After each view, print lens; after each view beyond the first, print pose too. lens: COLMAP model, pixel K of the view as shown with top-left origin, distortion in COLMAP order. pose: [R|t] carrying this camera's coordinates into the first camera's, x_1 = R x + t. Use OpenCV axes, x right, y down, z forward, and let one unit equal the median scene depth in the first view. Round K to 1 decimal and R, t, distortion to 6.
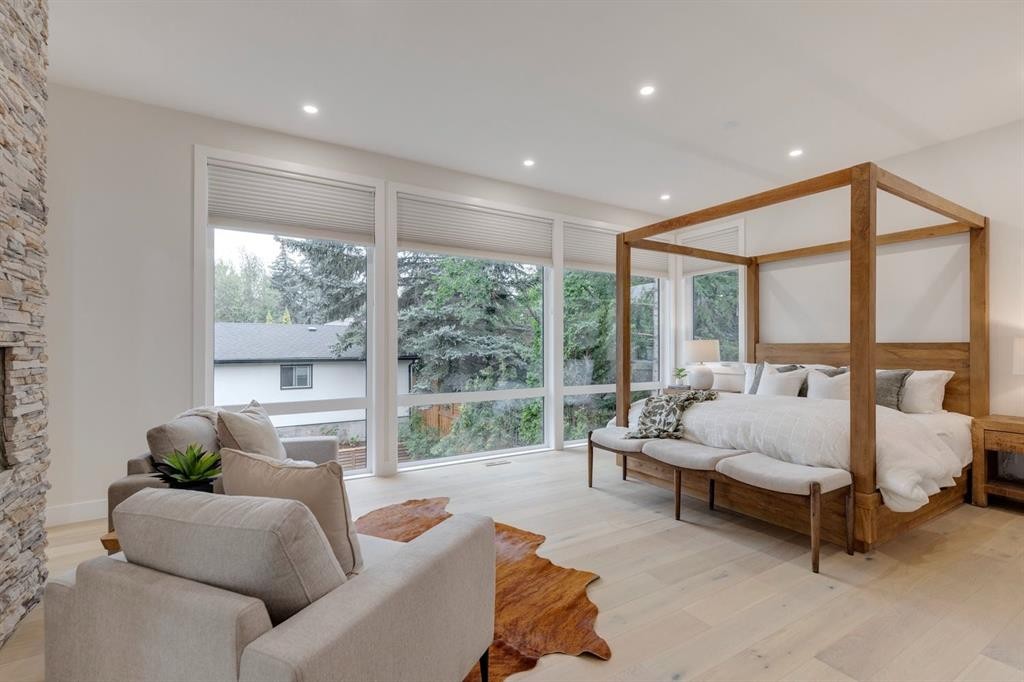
lens RADIAL K [[465.0, 0, 511.1], [0, 465.0, 346.6], [0, 0, 1]] dist [-0.002692, -0.000330]
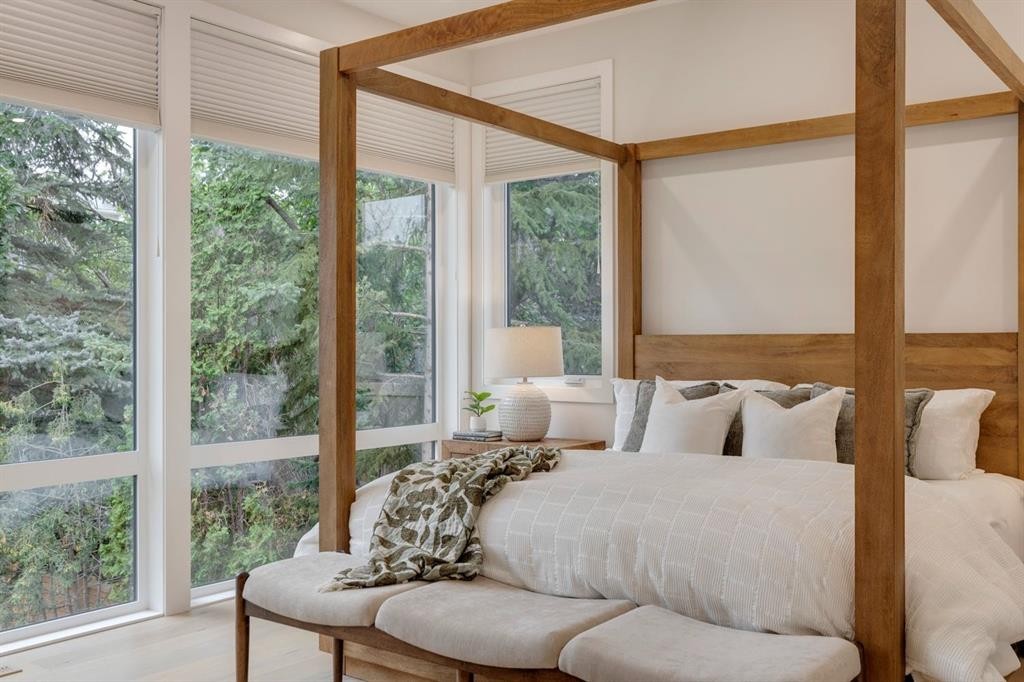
lens RADIAL K [[992.0, 0, 512.0], [0, 992.0, 341.0], [0, 0, 1]] dist [-0.200588, -0.001910]
pose [[0.930572, 0.000105, 0.366109, 0.071776], [0.000702, 0.999998, -0.002071, 0.001137], [-0.366108, 0.002184, 0.930570, 0.172926]]
